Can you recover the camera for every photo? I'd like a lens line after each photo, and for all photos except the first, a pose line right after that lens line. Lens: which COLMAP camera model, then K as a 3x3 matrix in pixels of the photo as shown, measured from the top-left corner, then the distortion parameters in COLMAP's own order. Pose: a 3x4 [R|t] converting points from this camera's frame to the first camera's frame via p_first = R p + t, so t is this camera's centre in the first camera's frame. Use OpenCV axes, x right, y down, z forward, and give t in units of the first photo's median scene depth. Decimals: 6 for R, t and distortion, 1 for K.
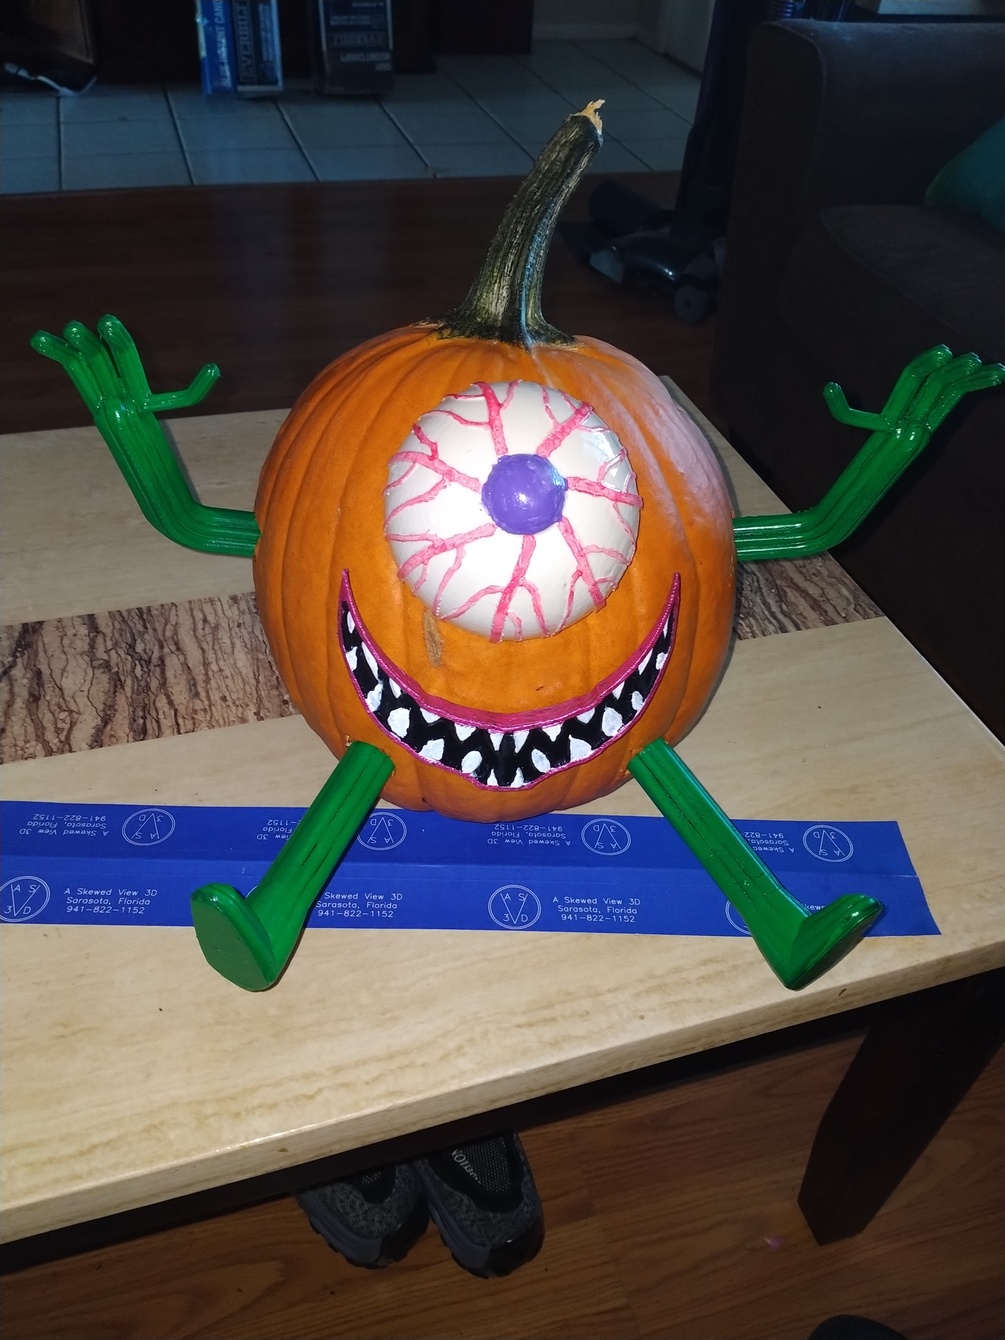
lens RADIAL K [[934.9, 0, 502.5], [0, 934.9, 670.0], [0, 0, 1]] dist [0.003345, -0.000164]
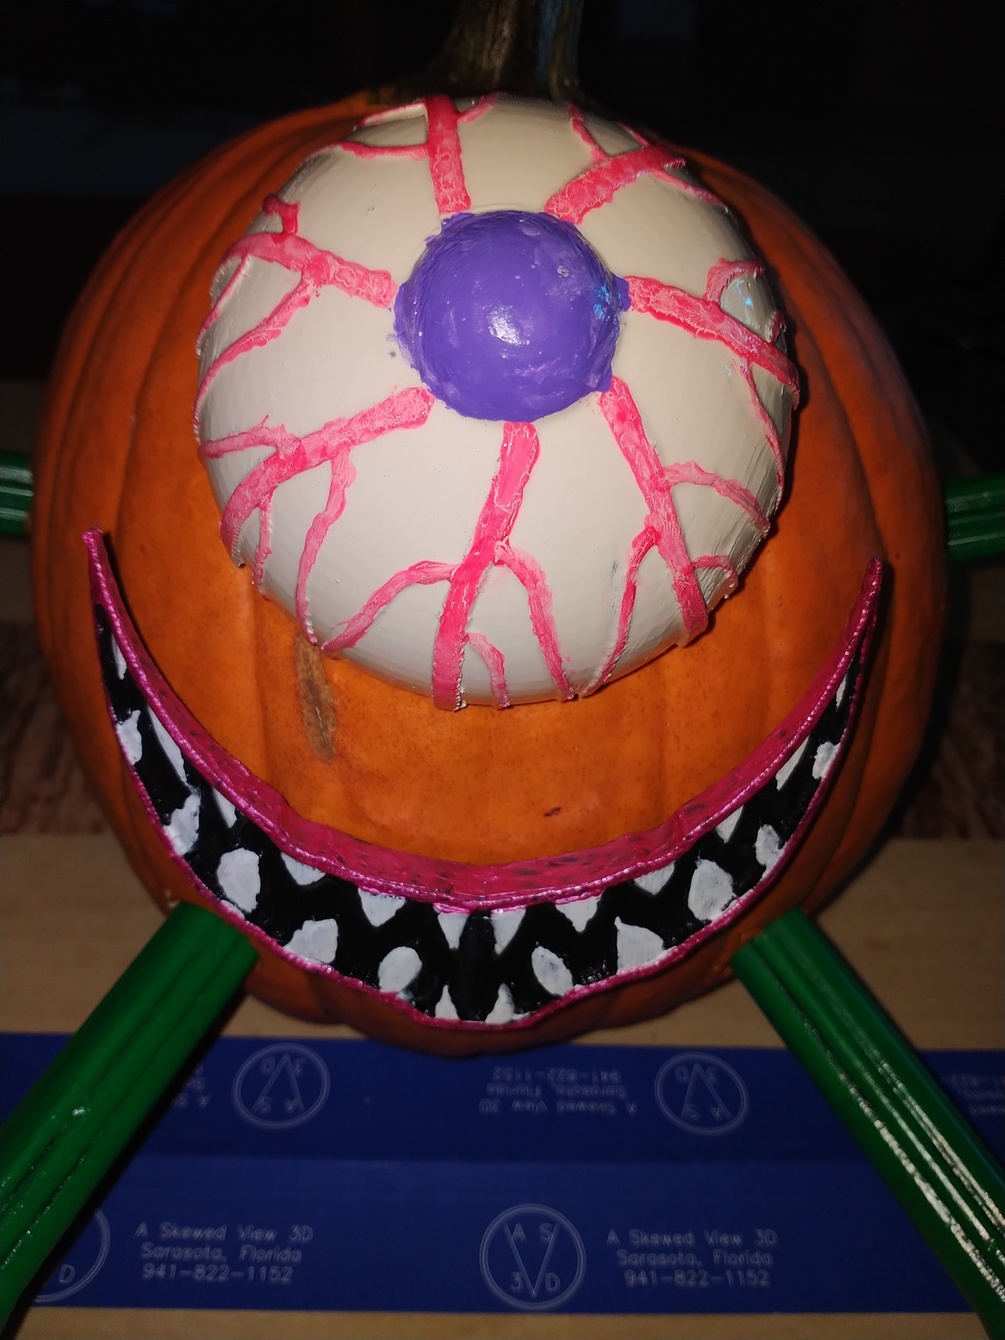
lens RADIAL K [[934.9, 0, 502.5], [0, 934.9, 670.0], [0, 0, 1]] dist [0.003345, -0.000164]
pose [[0.998660, 0.024677, -0.045484, 0.035131], [-0.027685, 0.997388, -0.066718, -0.018751], [0.043719, 0.067887, 0.996735, 0.551619]]
